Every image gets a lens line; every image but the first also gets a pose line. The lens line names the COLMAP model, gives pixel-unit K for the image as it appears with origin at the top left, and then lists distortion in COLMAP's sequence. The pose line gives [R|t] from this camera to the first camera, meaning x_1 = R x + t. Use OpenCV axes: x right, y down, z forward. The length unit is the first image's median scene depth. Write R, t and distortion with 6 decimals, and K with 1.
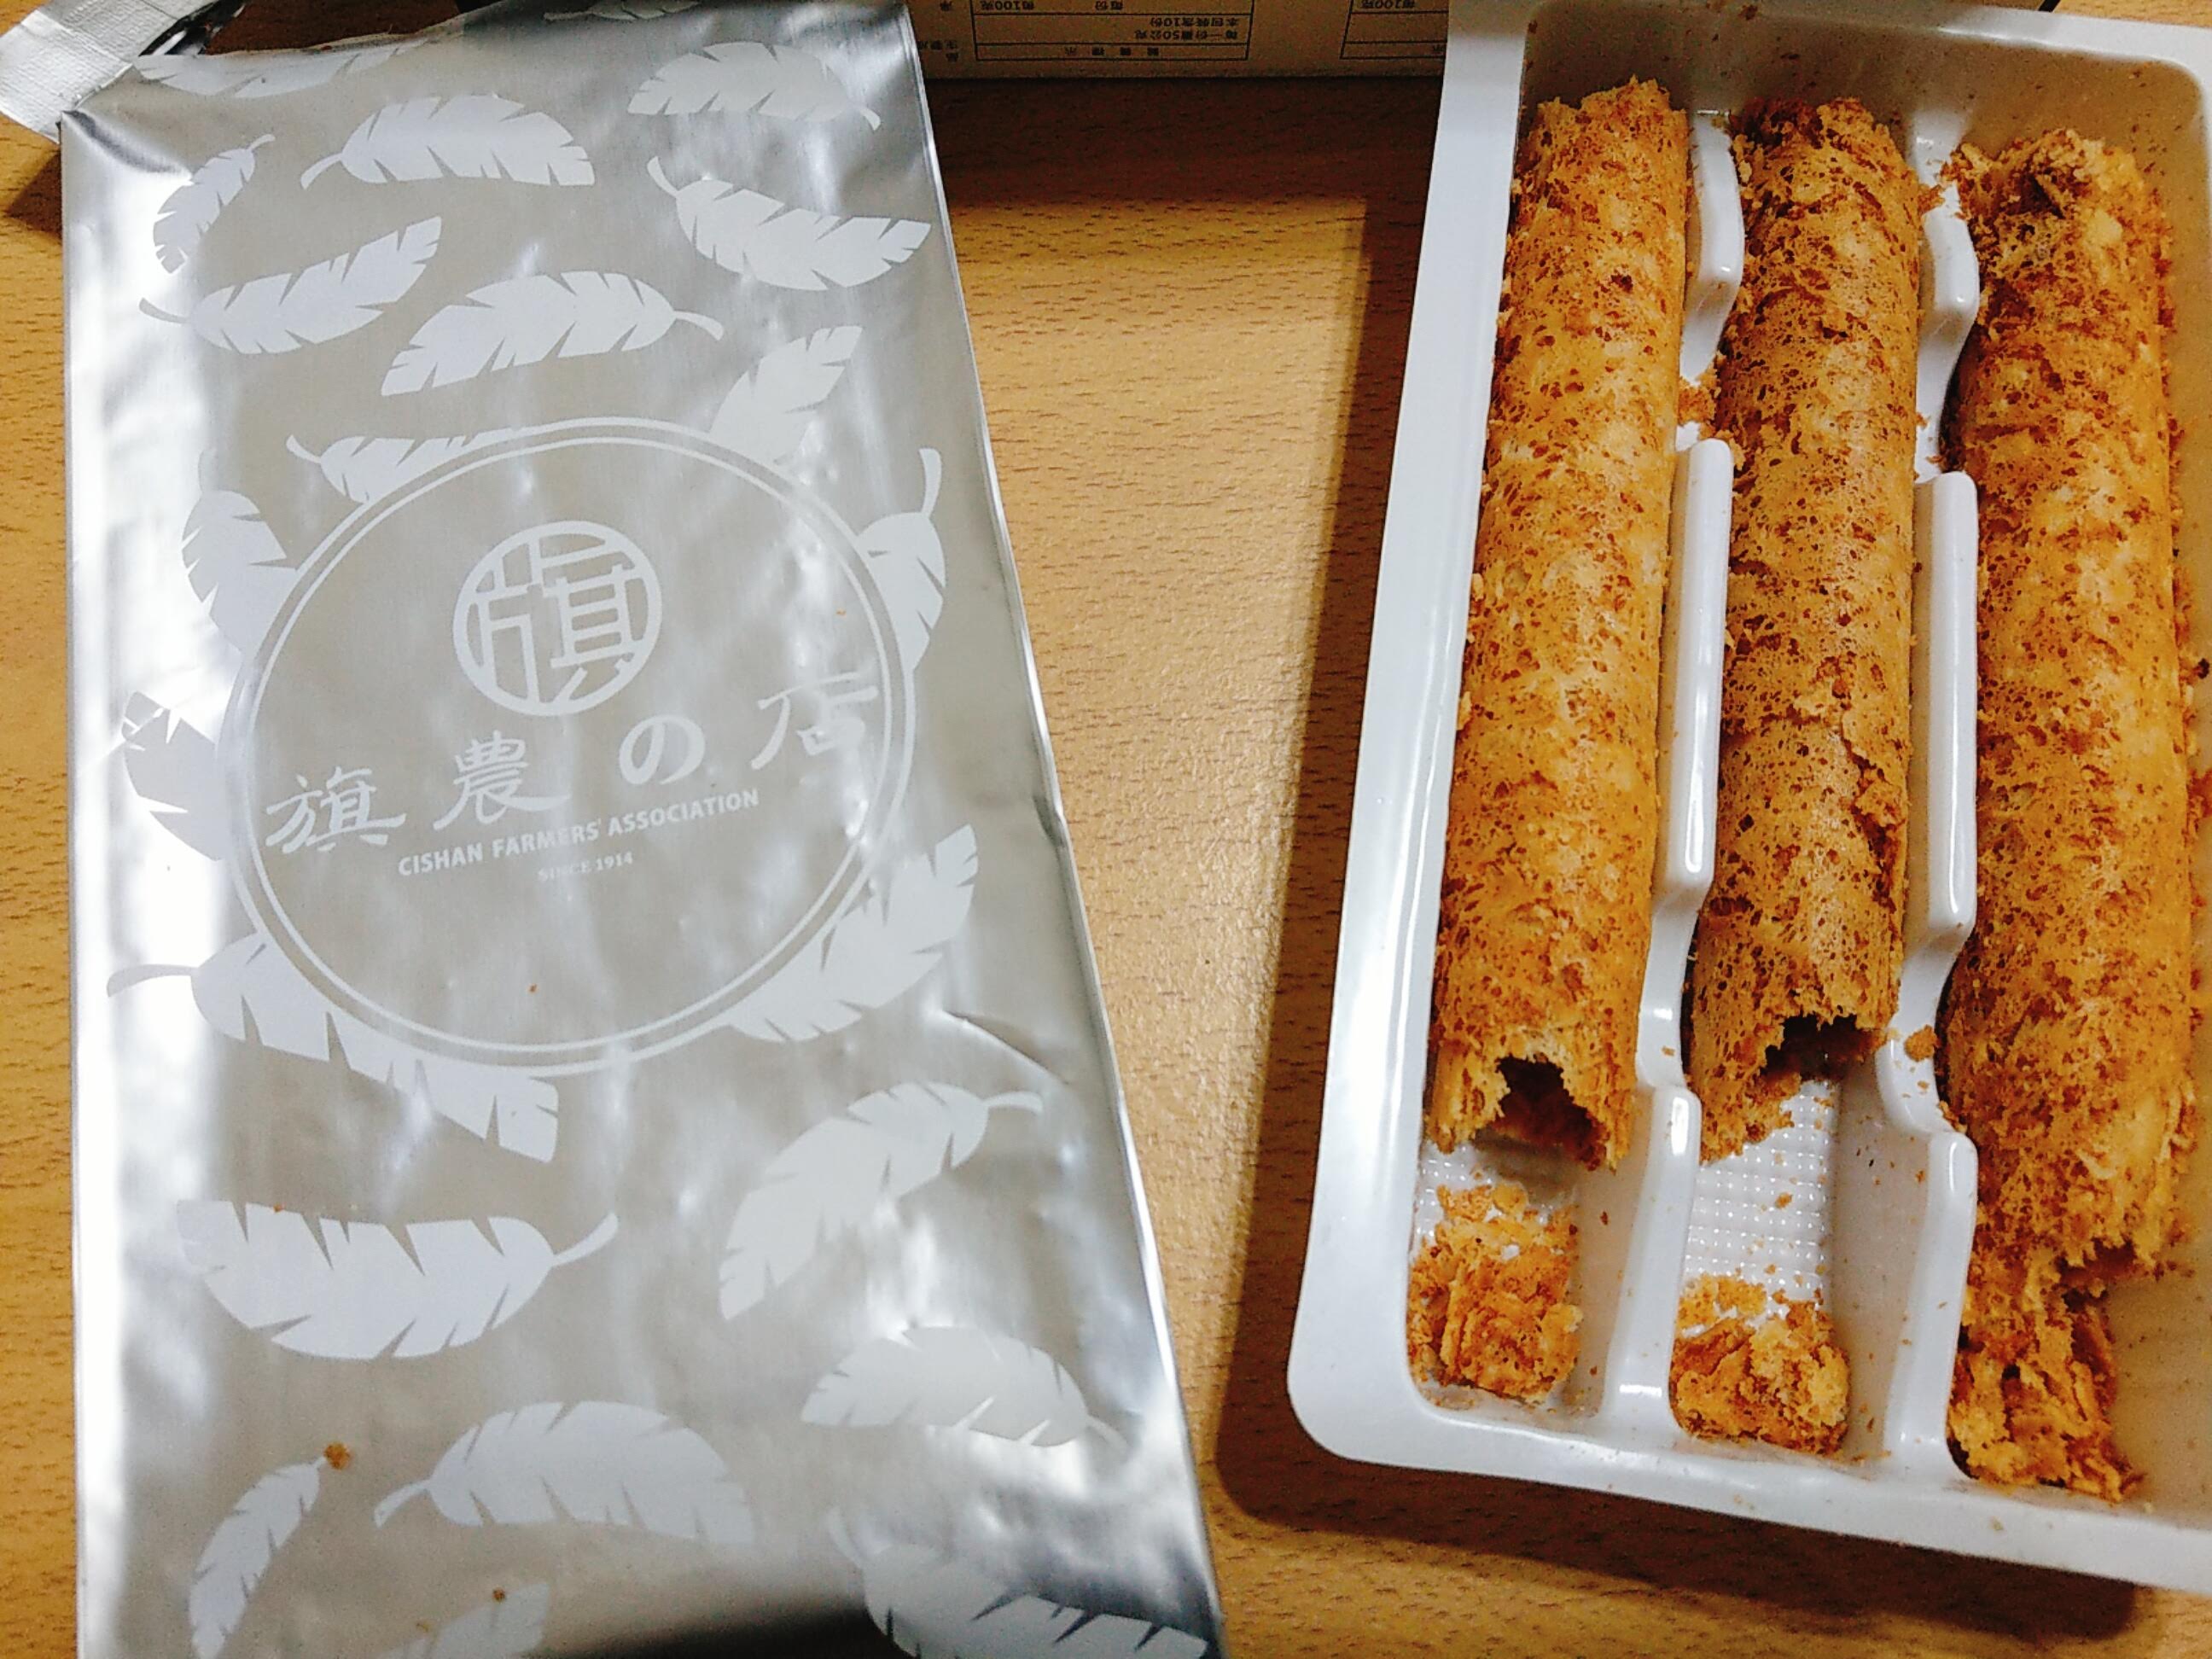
lens RADIAL K [[1656.3, 0, 1106.0], [0, 1656.3, 829.5], [0, 0, 1]] dist [0.016492, -0.038582]
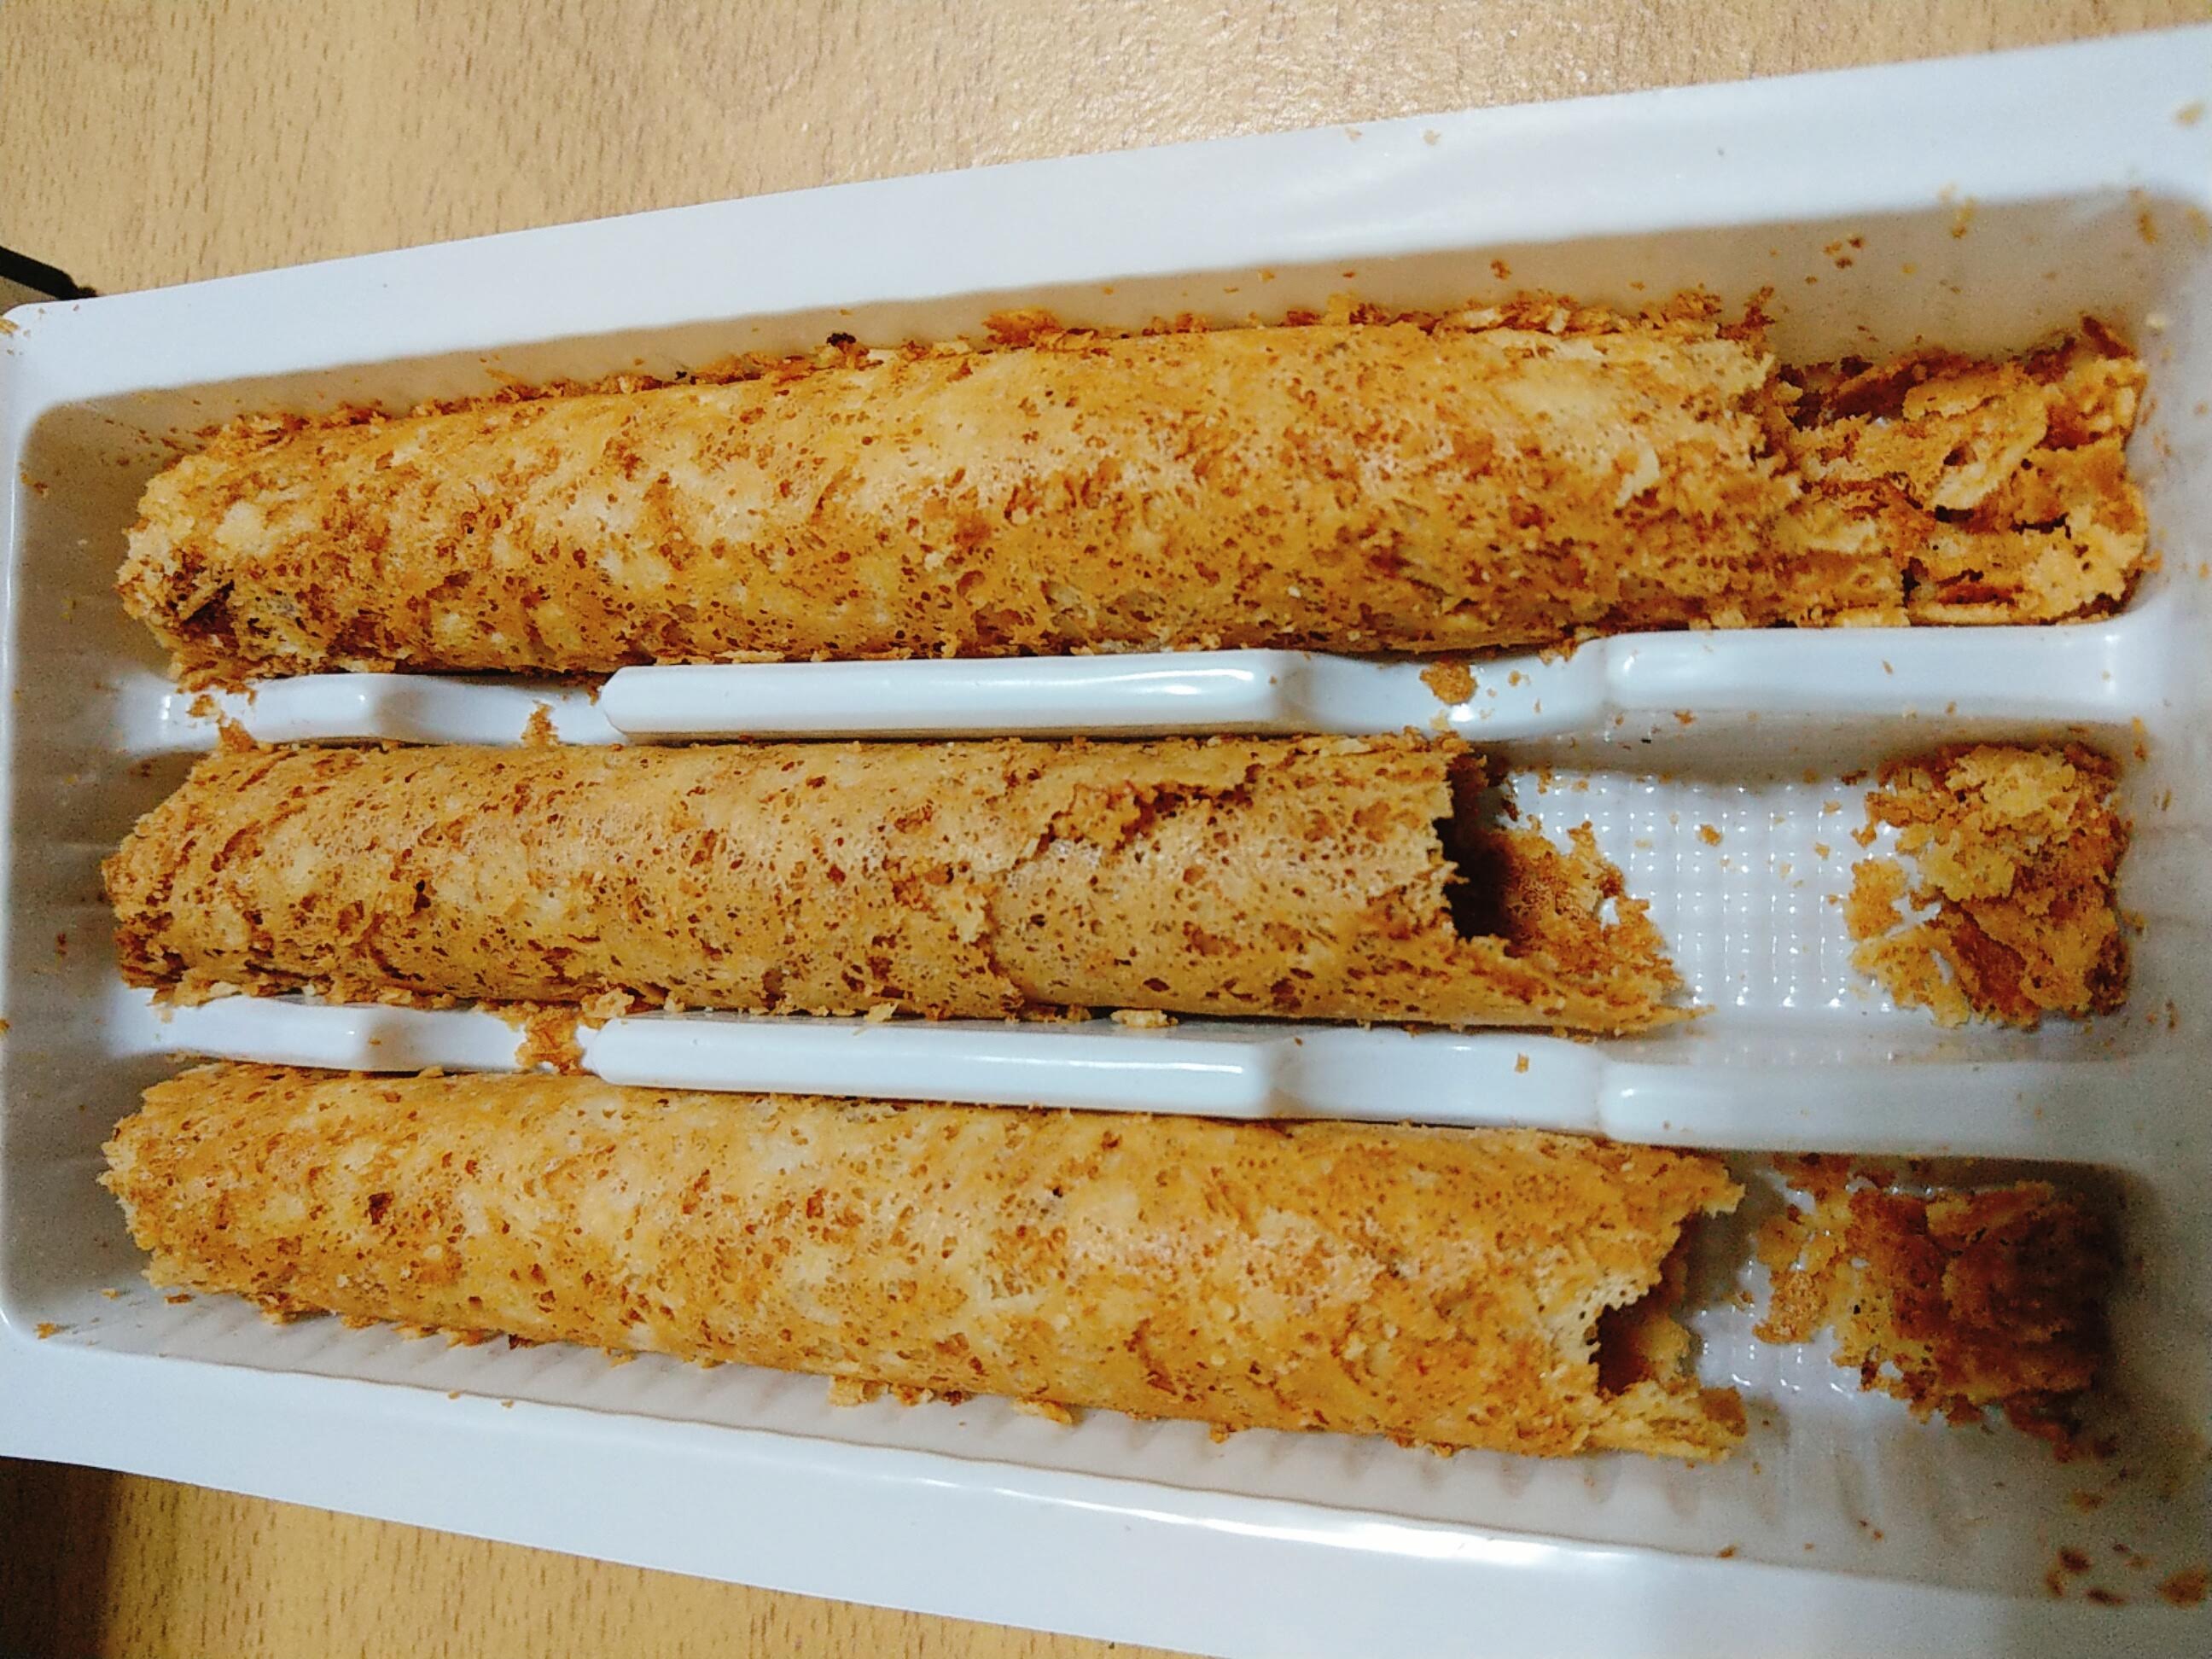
lens RADIAL K [[1780.7, 0, 1104.7], [0, 1780.7, 913.9], [0, 0, 1]] dist [0.098568, -0.289339]
pose [[-0.133553, -0.986325, 0.096575, 0.345152], [0.990741, -0.135275, -0.011486, -0.012058], [0.024393, 0.094147, 0.995259, 0.287009]]
